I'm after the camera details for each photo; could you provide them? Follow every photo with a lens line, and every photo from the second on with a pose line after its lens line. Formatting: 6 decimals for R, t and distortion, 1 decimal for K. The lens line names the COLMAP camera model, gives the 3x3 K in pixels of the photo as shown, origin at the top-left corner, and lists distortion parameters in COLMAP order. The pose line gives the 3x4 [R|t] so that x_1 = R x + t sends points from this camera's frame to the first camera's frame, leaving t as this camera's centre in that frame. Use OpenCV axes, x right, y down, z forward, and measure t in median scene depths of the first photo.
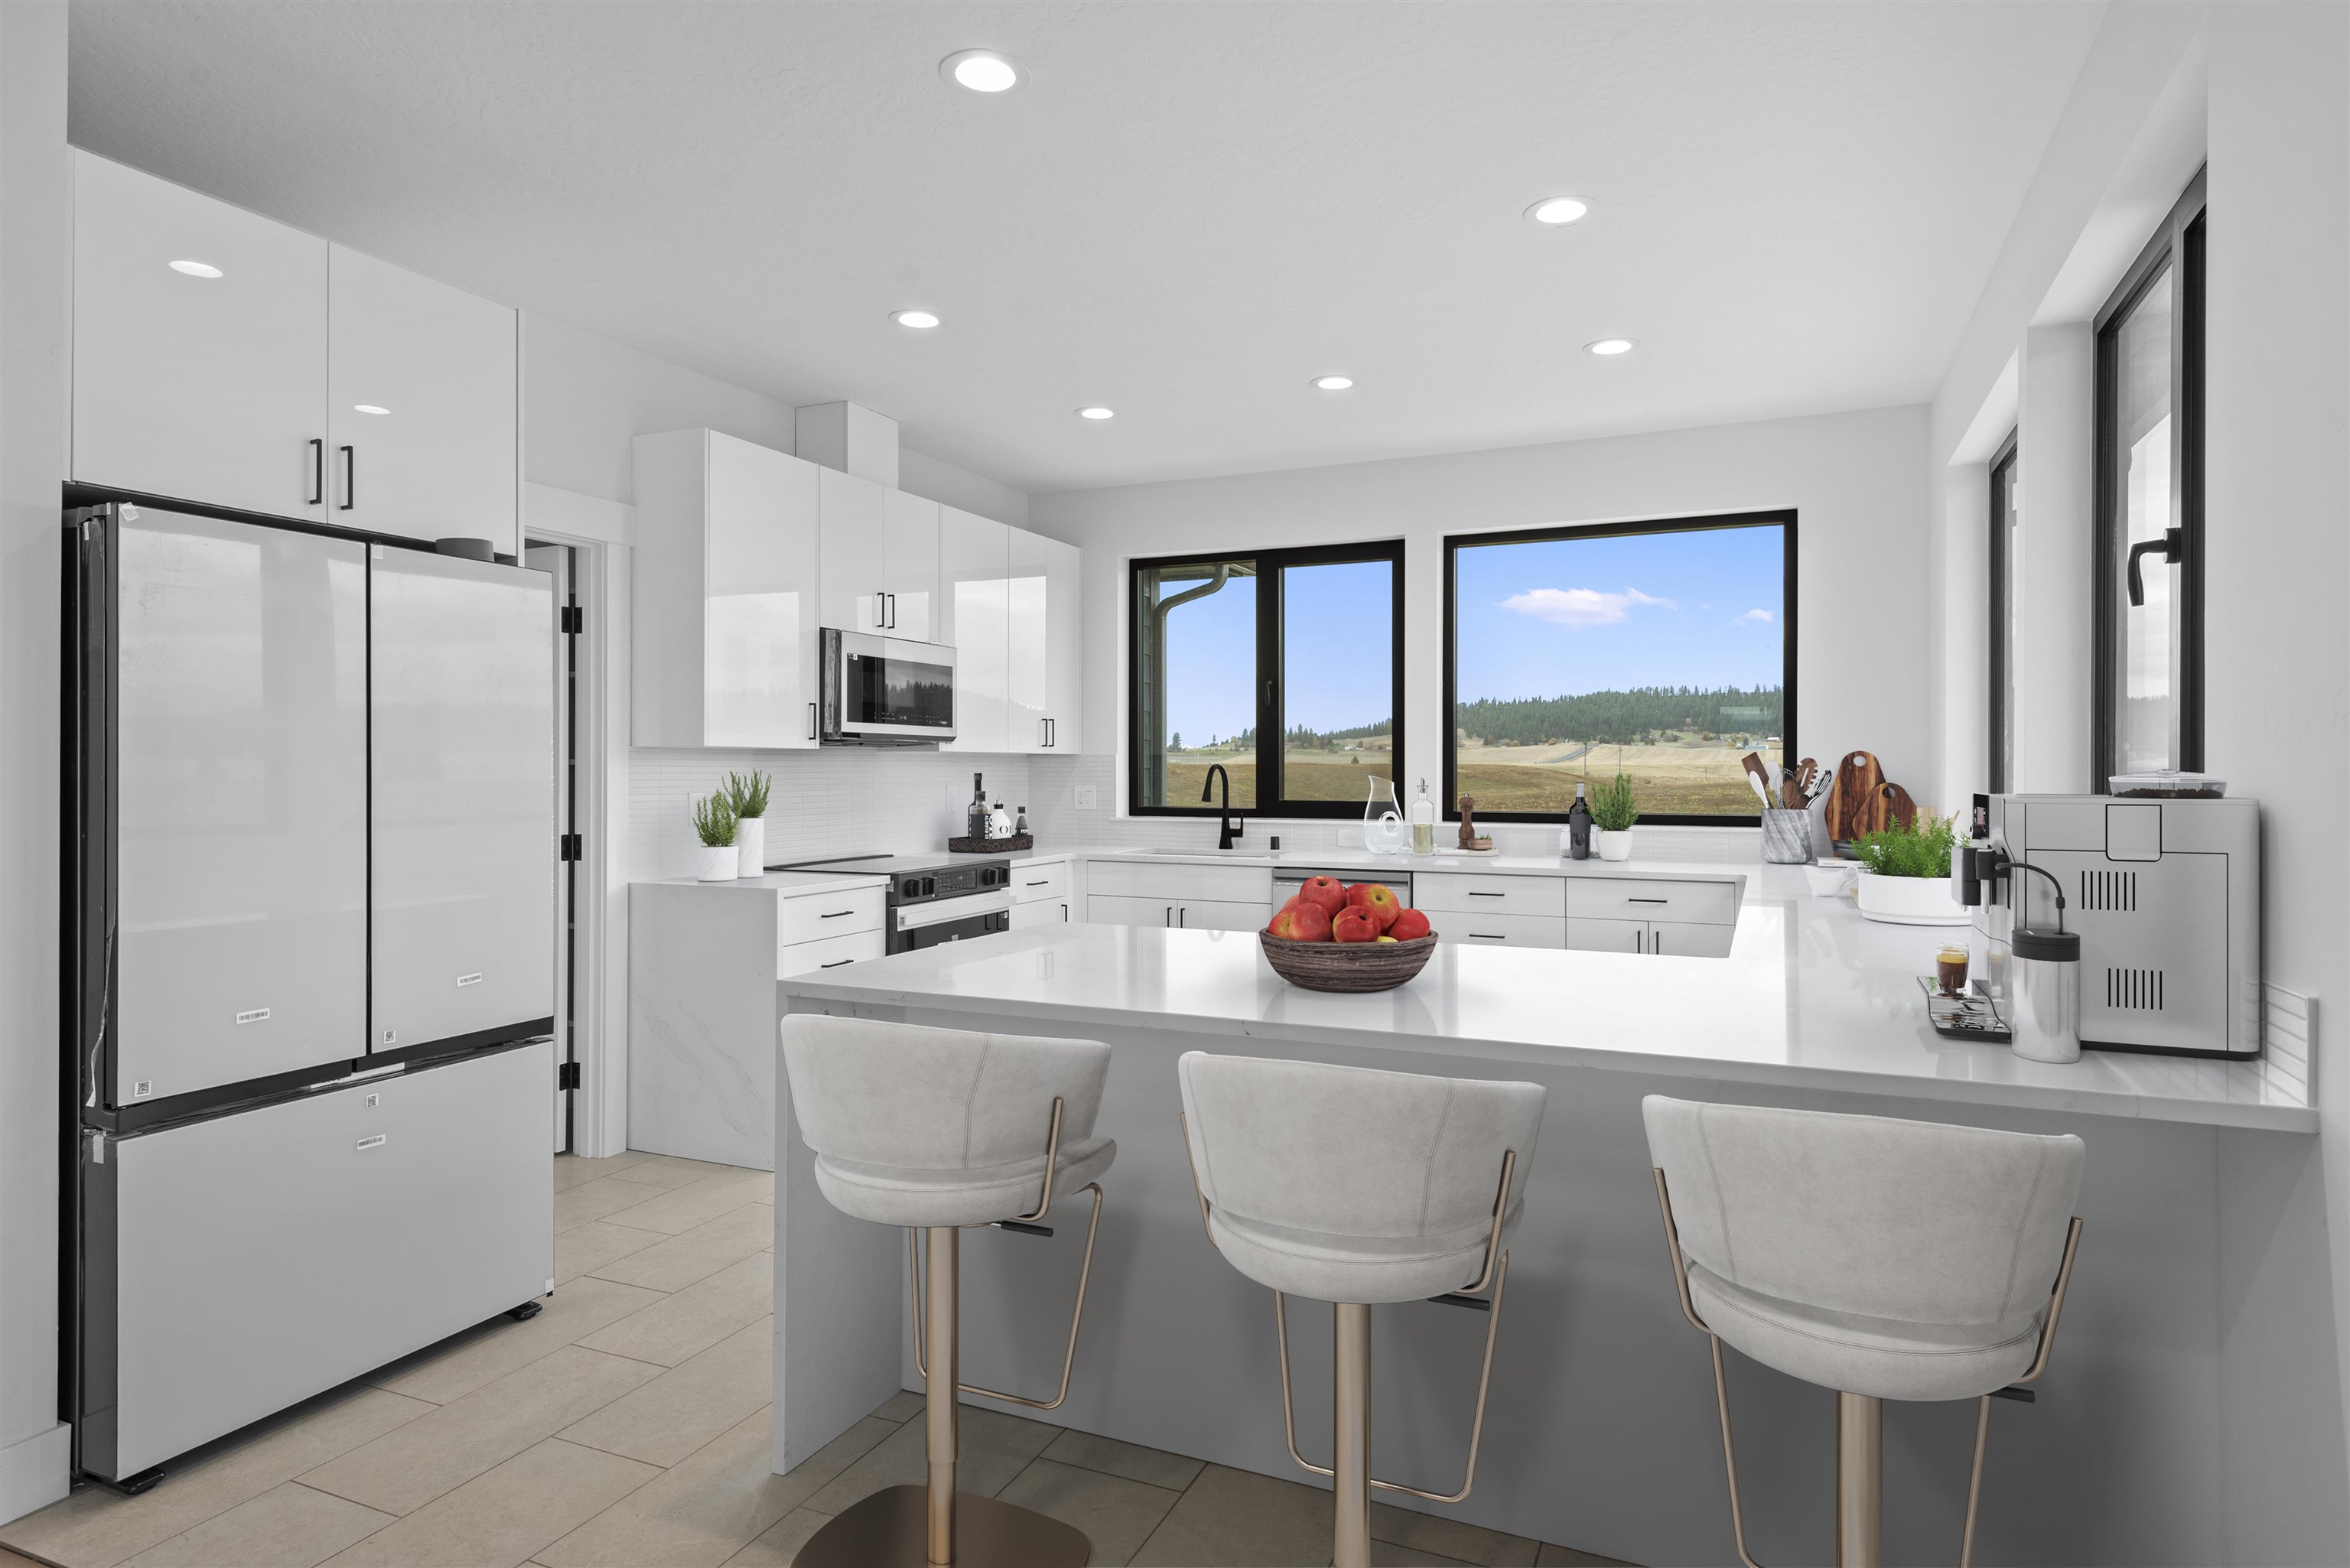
lens RADIAL K [[1365.0, 0, 1150.7], [0, 1365.0, 782.1], [0, 0, 1]] dist [0.127999, 0.000466]
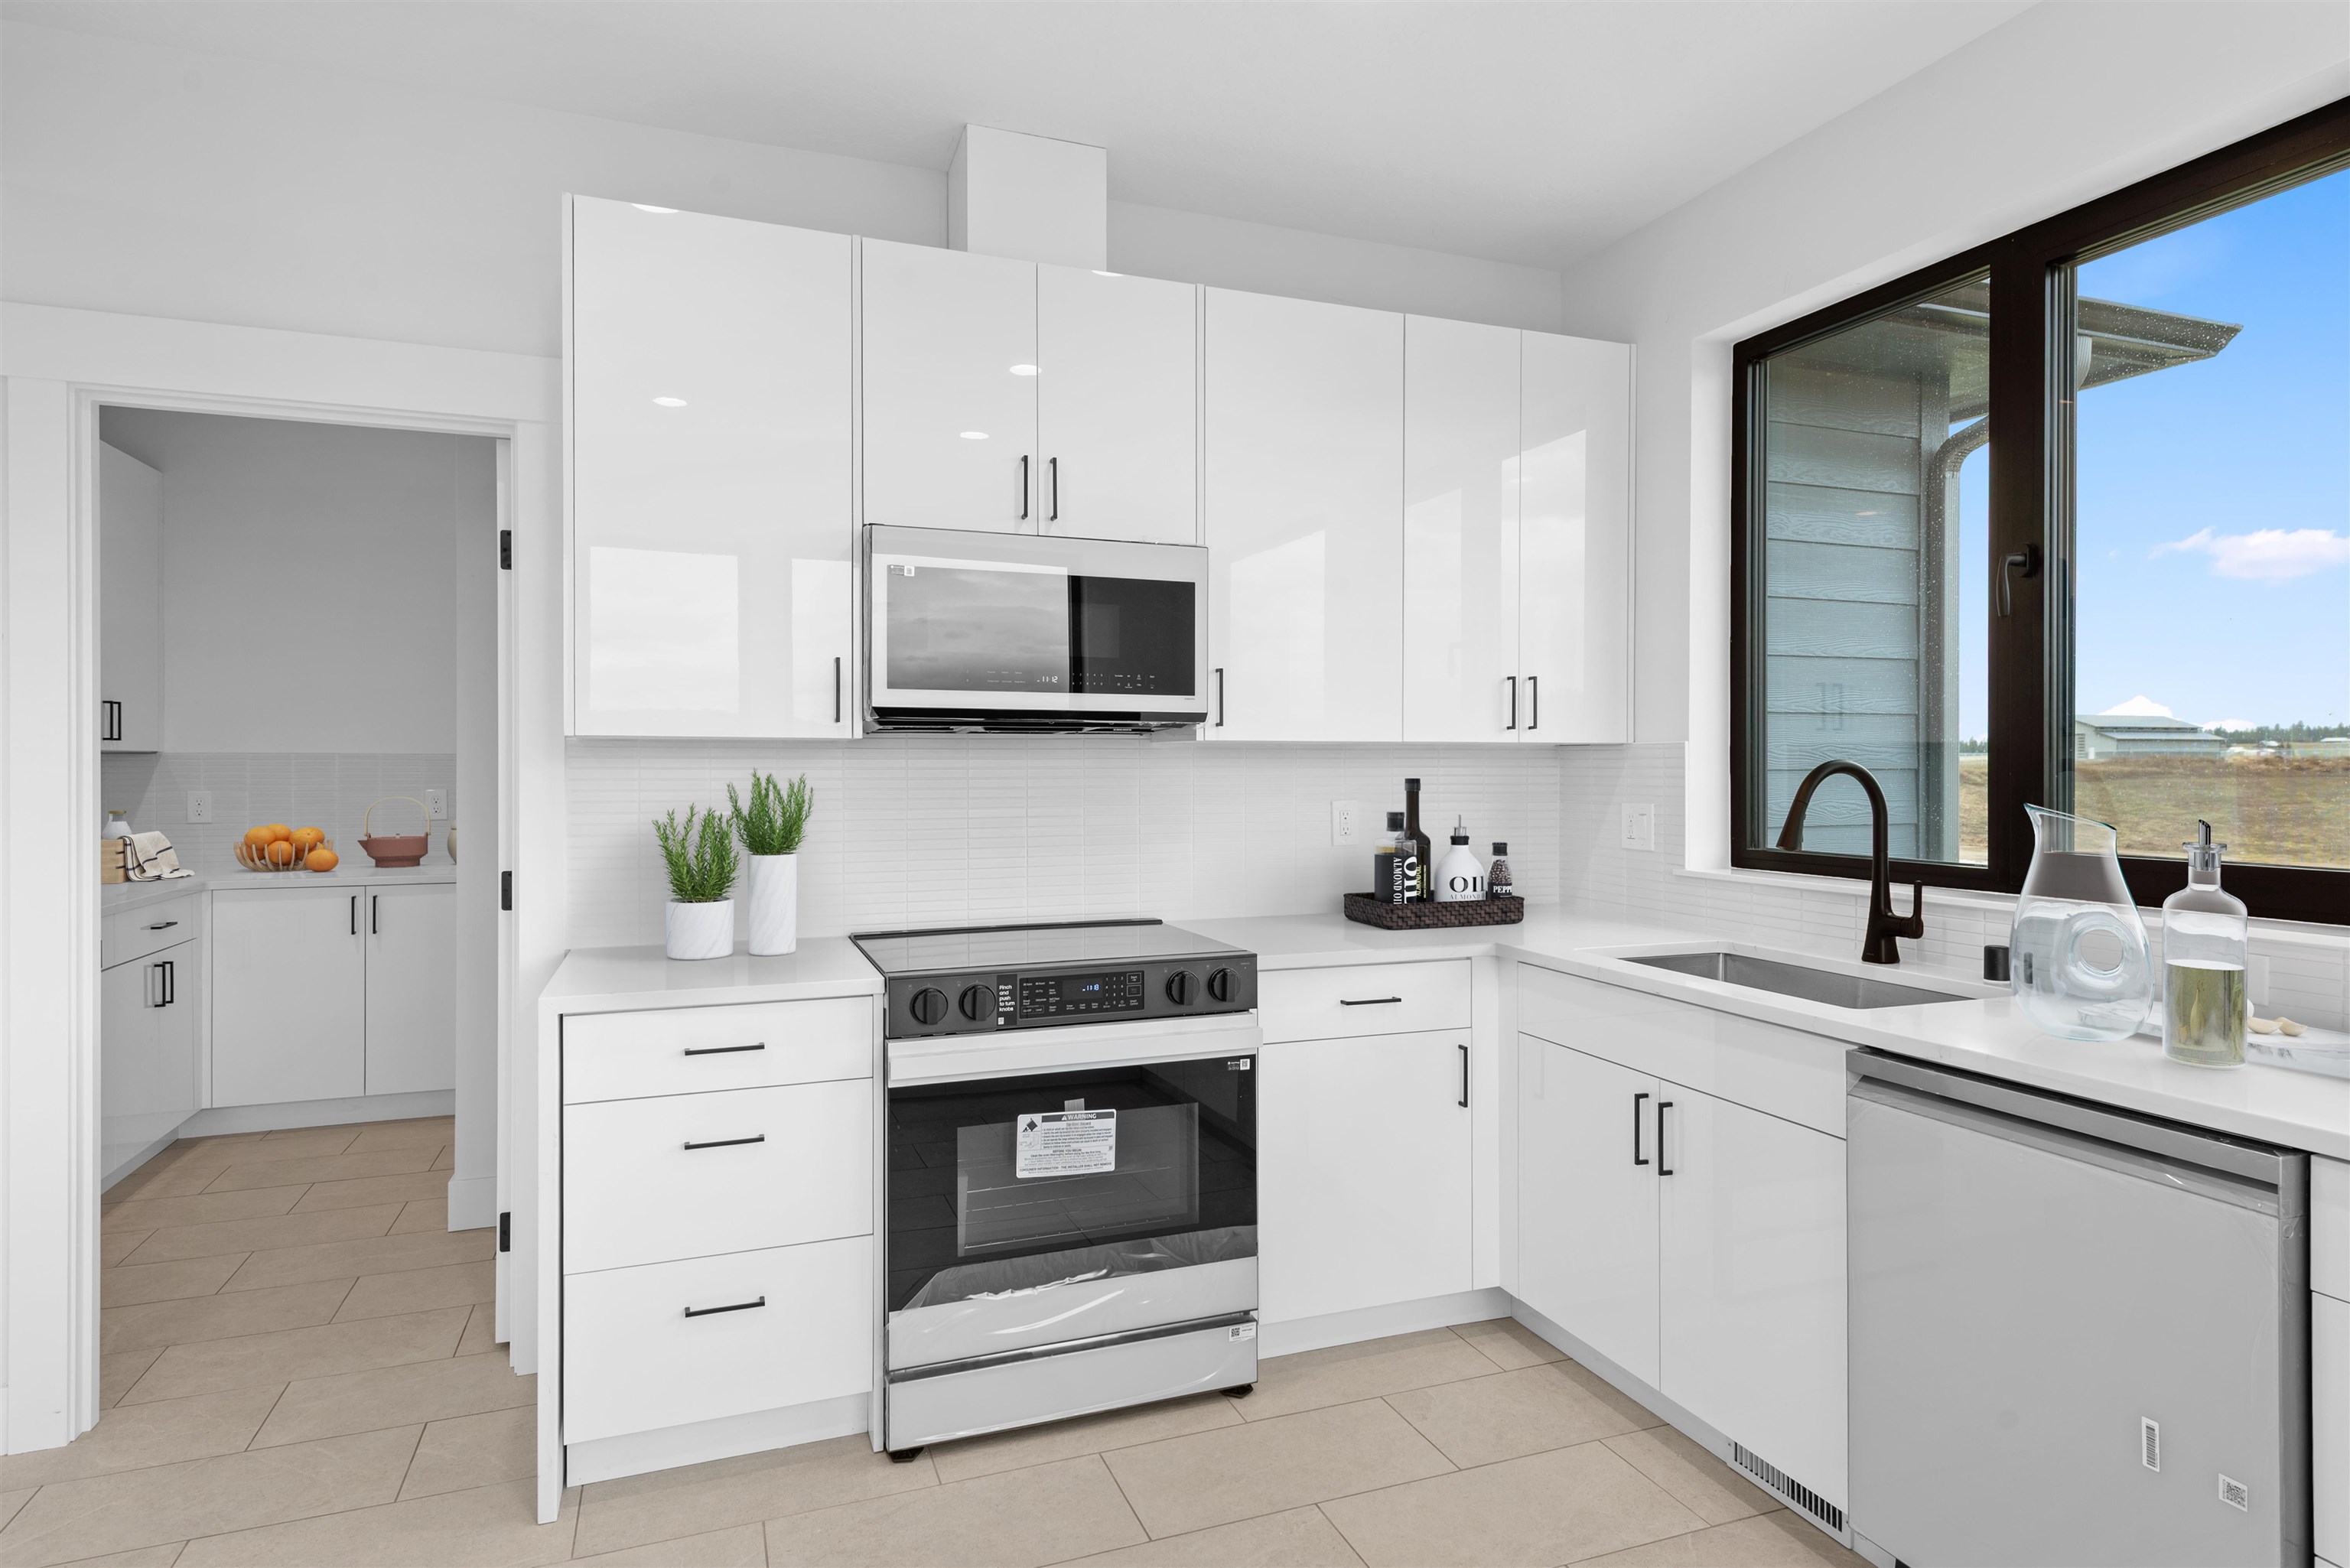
lens RADIAL K [[1355.4, 0, 1237.5], [0, 1355.4, 761.9], [0, 0, 1]] dist [0.018938, -0.000259]
pose [[0.720614, -0.001720, -0.693334, 0.204028], [-0.006685, 0.999933, -0.009429, -0.007904], [0.693304, 0.011430, 0.720555, 0.556814]]
